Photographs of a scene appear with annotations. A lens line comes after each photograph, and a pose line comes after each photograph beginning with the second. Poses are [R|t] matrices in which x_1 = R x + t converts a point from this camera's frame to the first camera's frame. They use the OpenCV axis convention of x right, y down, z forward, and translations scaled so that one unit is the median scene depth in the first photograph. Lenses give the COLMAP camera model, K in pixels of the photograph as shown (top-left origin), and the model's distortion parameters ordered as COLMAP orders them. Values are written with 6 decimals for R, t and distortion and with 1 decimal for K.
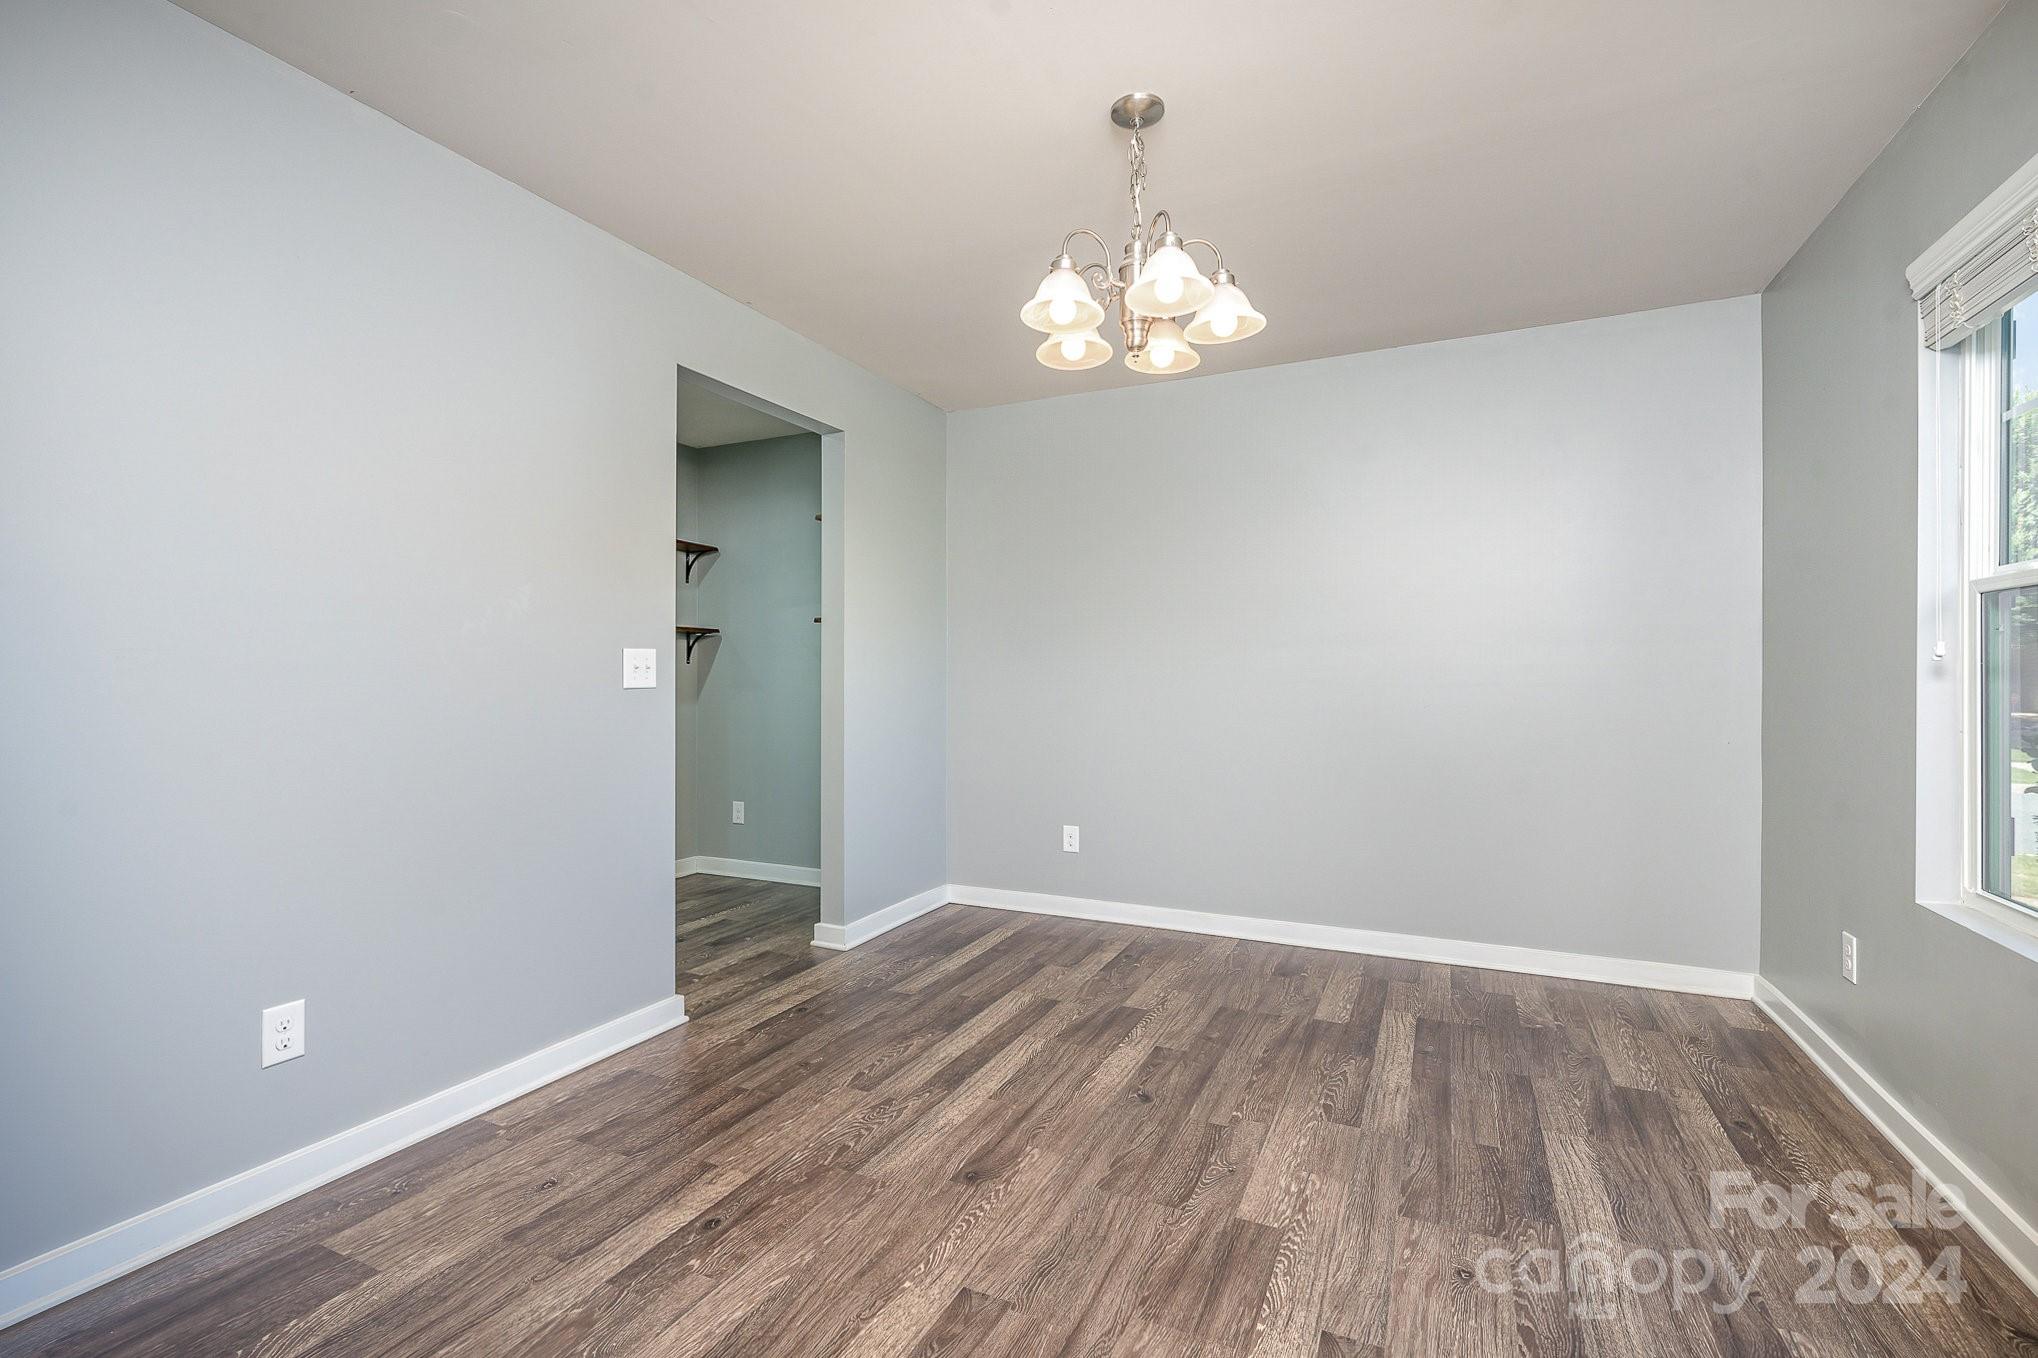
lens RADIAL K [[891.0, 0, 1031.9], [0, 891.0, 678.8], [0, 0, 1]] dist [-0.003712, -0.000233]
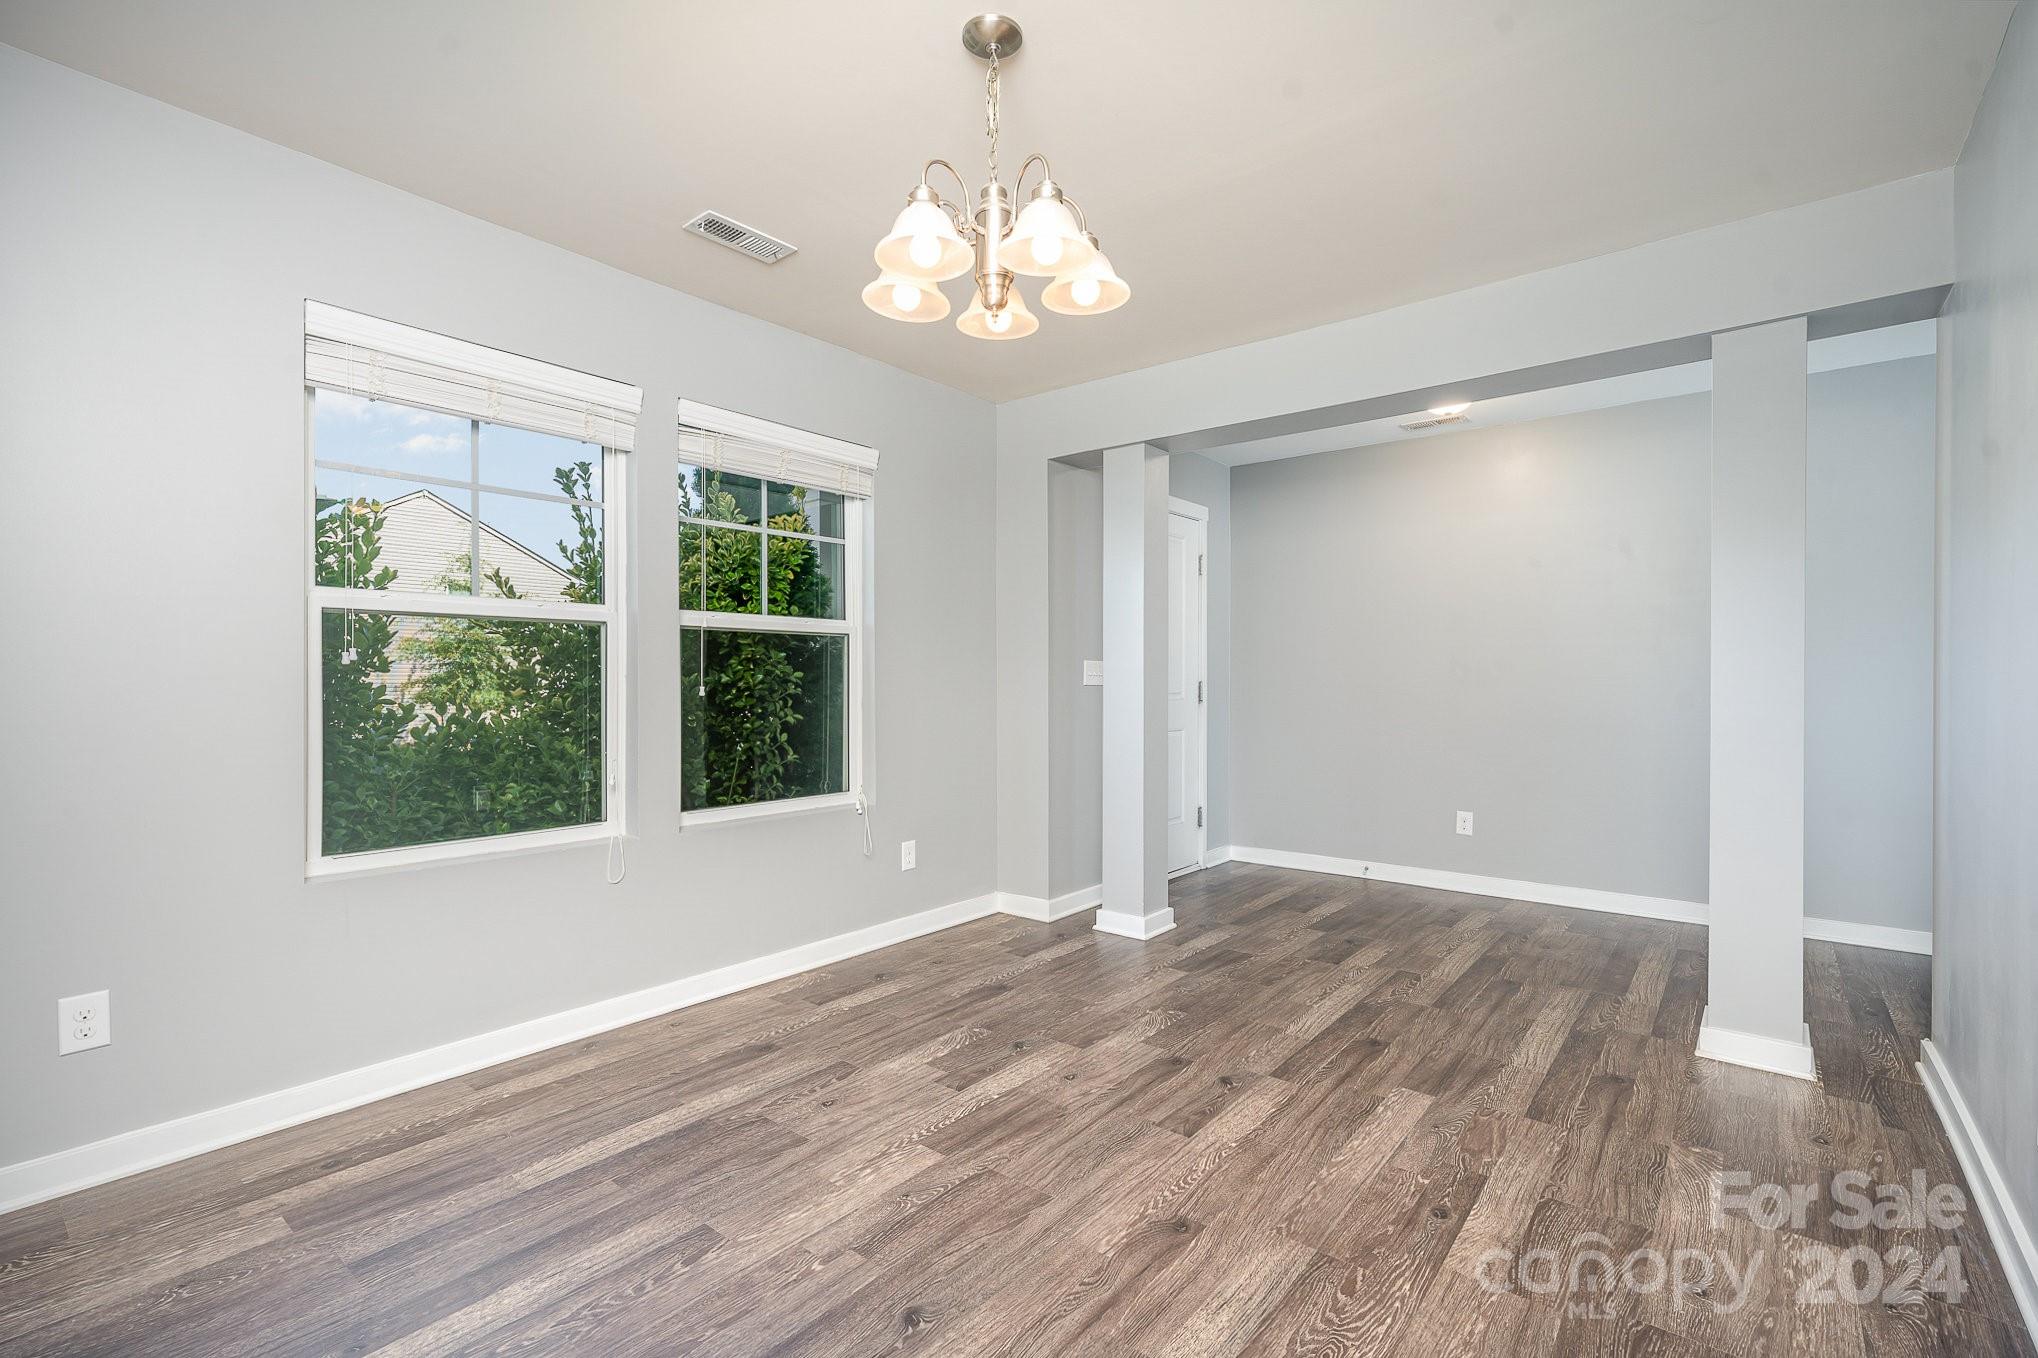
lens RADIAL K [[891.0, 0, 1024.7], [0, 891.0, 682.1], [0, 0, 1]] dist [-0.003712, -0.000233]
pose [[-0.967749, -0.001816, 0.251909, -0.140483], [-0.000396, 0.999984, 0.005687, -0.002835], [-0.251915, 0.005404, -0.967734, 1.914788]]
